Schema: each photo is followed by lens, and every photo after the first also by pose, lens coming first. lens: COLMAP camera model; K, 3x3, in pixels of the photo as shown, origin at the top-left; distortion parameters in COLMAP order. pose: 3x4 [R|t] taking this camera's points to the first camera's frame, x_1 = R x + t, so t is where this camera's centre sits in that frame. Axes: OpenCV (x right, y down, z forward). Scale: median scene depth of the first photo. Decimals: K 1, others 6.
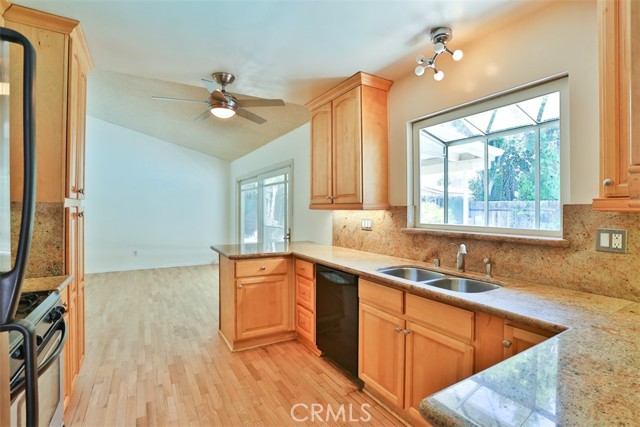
lens RADIAL K [[311.5, 0, 319.2], [0, 311.5, 210.8], [0, 0, 1]] dist [-0.040004, 0.004398]
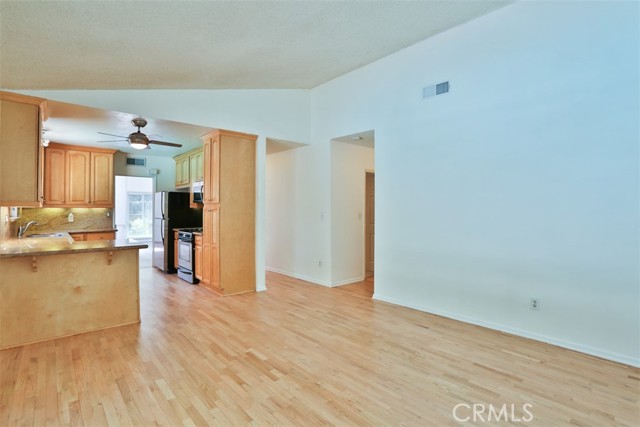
lens RADIAL K [[311.5, 0, 320.0], [0, 311.5, 207.9], [0, 0, 1]] dist [-0.040004, 0.004398]
pose [[-0.979577, -0.004641, -0.201014, -0.835080], [-0.004486, 0.999989, -0.001229, -0.003778], [0.201017, -0.000302, -0.979588, 2.502222]]
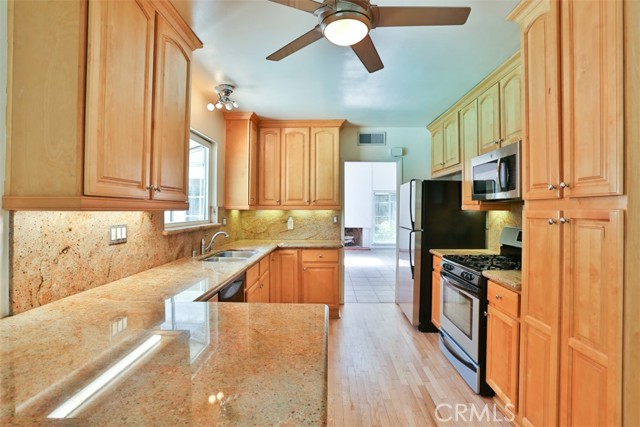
lens RADIAL K [[311.5, 0, 320.5], [0, 311.5, 208.3], [0, 0, 1]] dist [-0.040004, 0.004398]
pose [[-0.851982, -0.004951, 0.523547, -0.517945], [-0.004781, 0.999987, 0.001677, -0.010038], [-0.523549, -0.001074, -0.851995, 1.375327]]
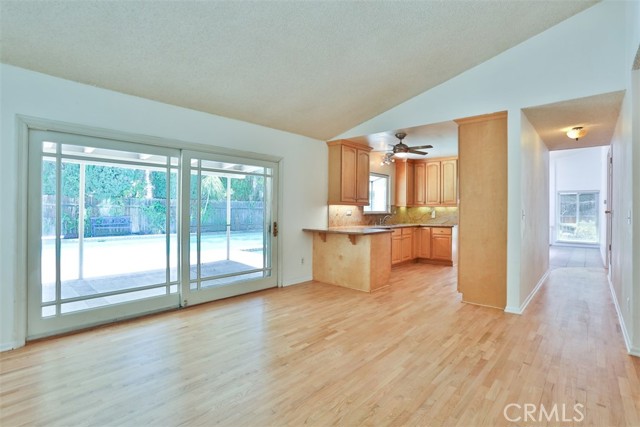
lens RADIAL K [[311.5, 0, 335.5], [0, 311.5, 209.2], [0, 0, 1]] dist [-0.040004, 0.004398]
pose [[-0.347481, -0.003834, 0.937679, -1.825414], [-0.005218, 0.999984, 0.002155, 0.019179], [-0.937672, -0.004144, -0.347496, 1.894408]]
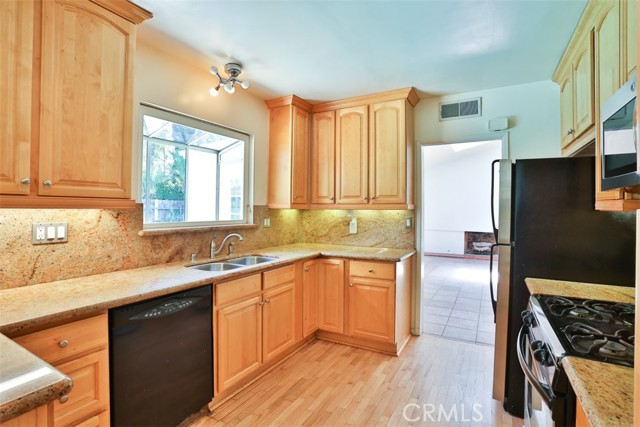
lens RADIAL K [[311.5, 0, 323.0], [0, 311.5, 207.2], [0, 0, 1]] dist [-0.040004, 0.004398]
pose [[-0.515319, -0.002700, 0.856994, -0.604314], [-0.005711, 0.999984, -0.000284, -0.007064], [-0.856979, -0.005040, -0.515326, 0.910624]]
